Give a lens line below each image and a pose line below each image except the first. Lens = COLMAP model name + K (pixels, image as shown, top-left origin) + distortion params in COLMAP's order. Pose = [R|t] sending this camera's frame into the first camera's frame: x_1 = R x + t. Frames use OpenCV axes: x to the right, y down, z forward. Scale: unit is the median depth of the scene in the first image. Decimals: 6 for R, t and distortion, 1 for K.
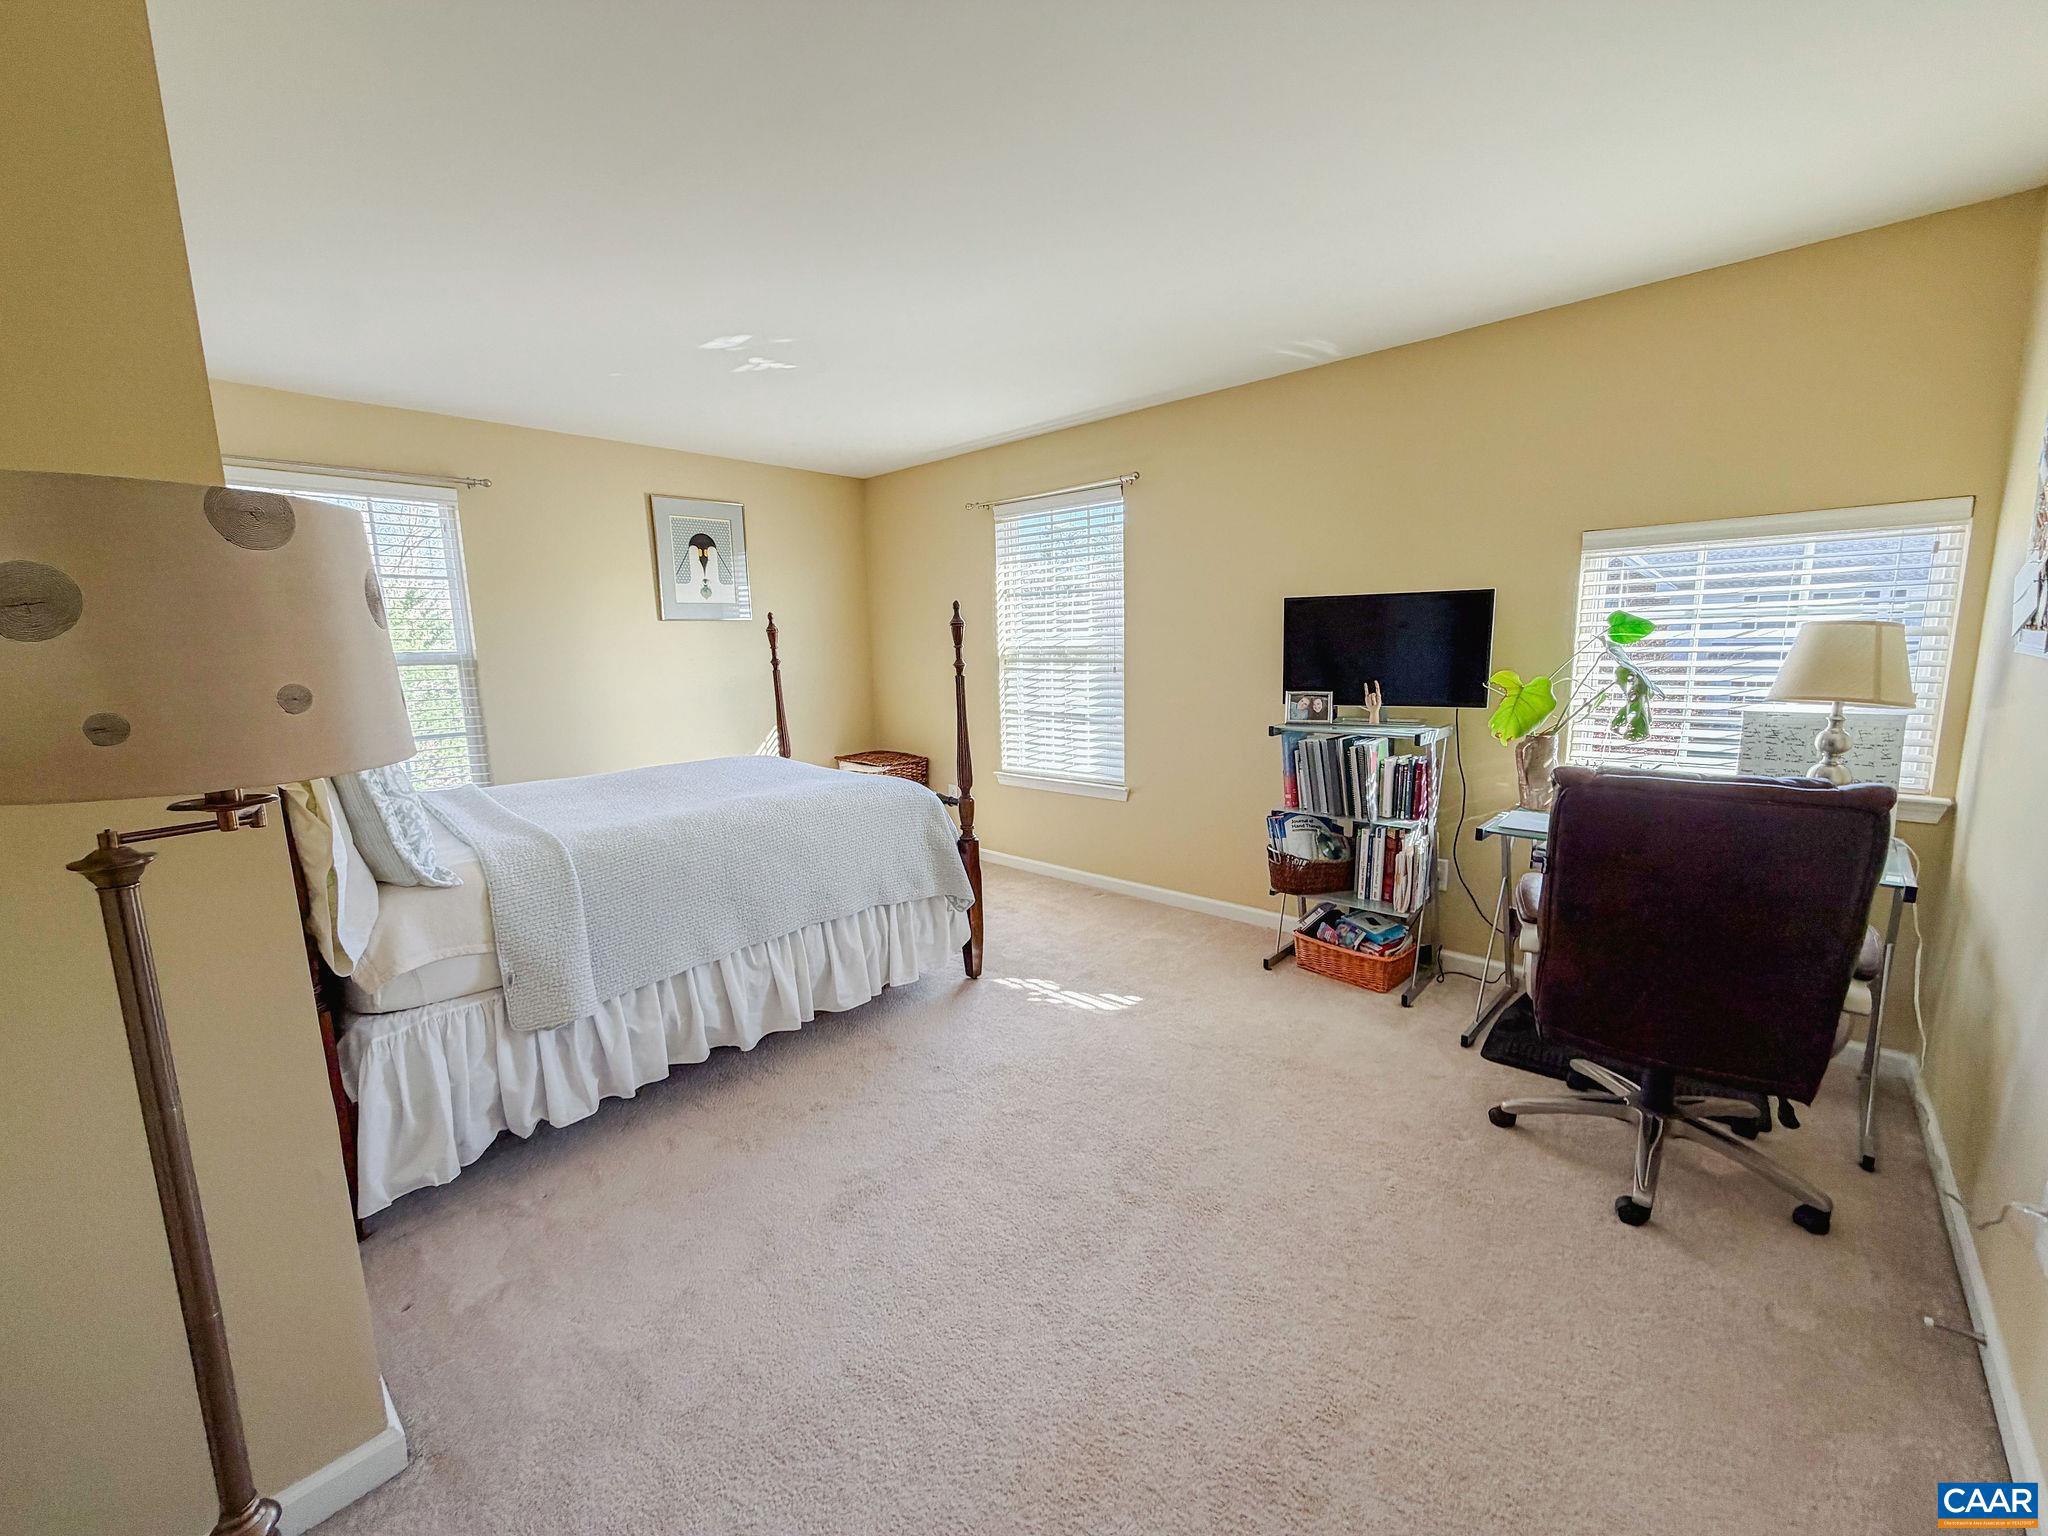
lens RADIAL K [[828.5, 0, 1025.6], [0, 828.5, 780.8], [0, 0, 1]] dist [0.000556, 0.000360]
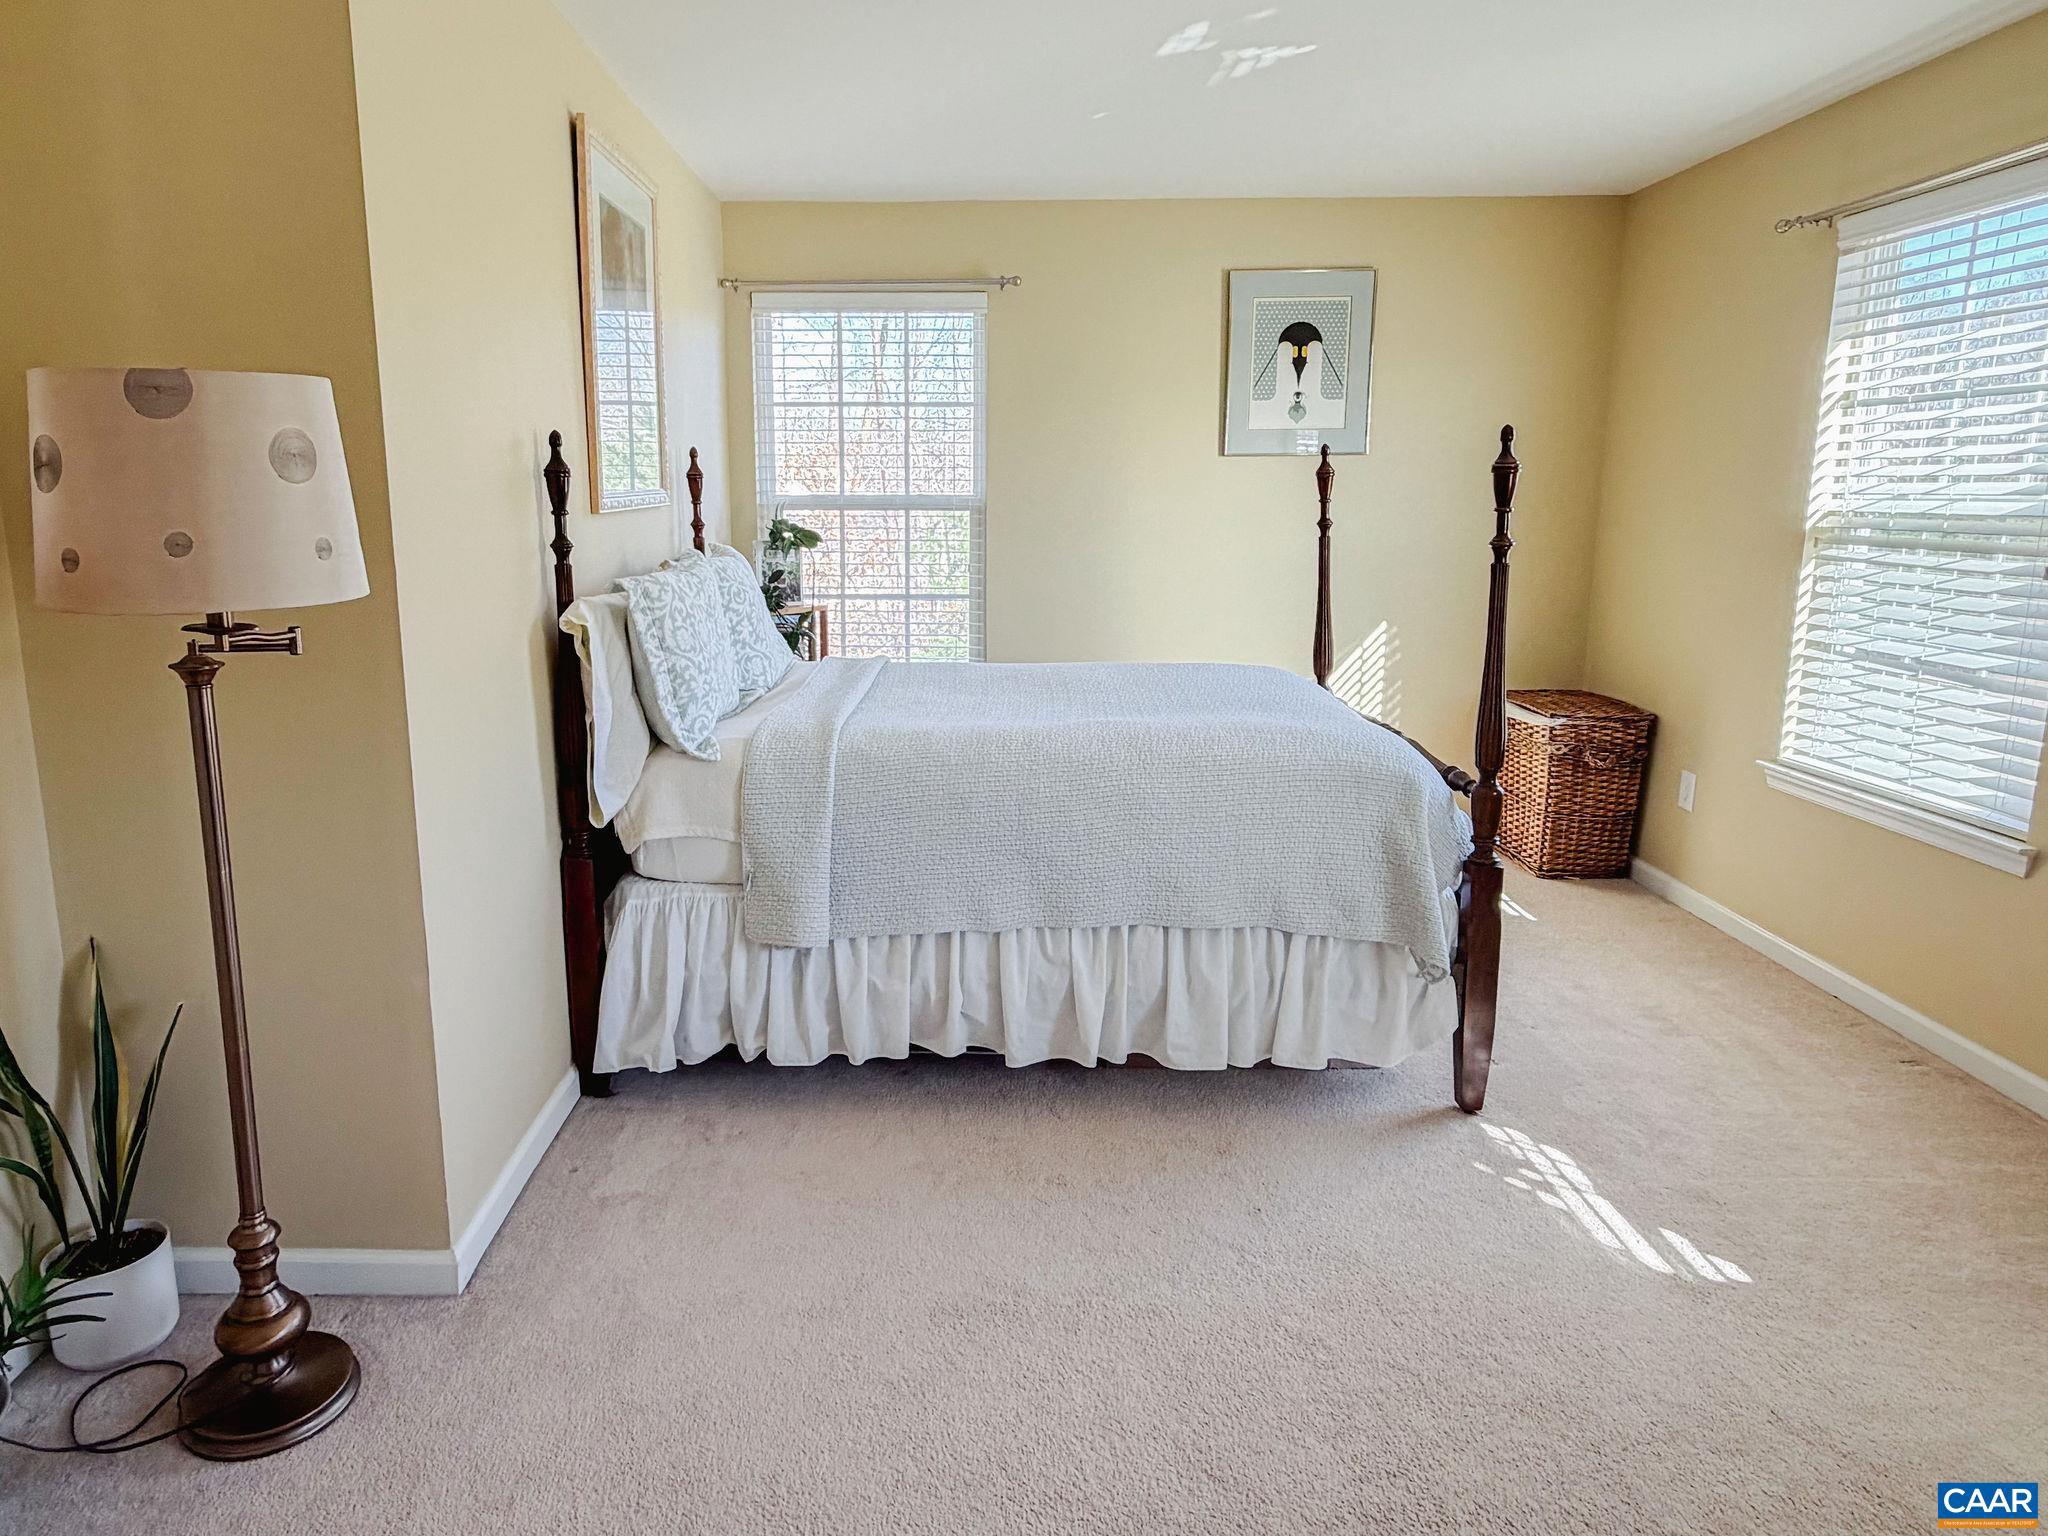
lens RADIAL K [[1346.0, 0, 1023.7], [0, 1346.0, 758.4], [0, 0, 1]] dist [-0.001229, 0.002006]
pose [[0.649255, 0.170631, -0.741184, 0.400270], [-0.141320, 0.984604, 0.102878, -0.047933], [0.747327, 0.037950, 0.663372, 0.185035]]
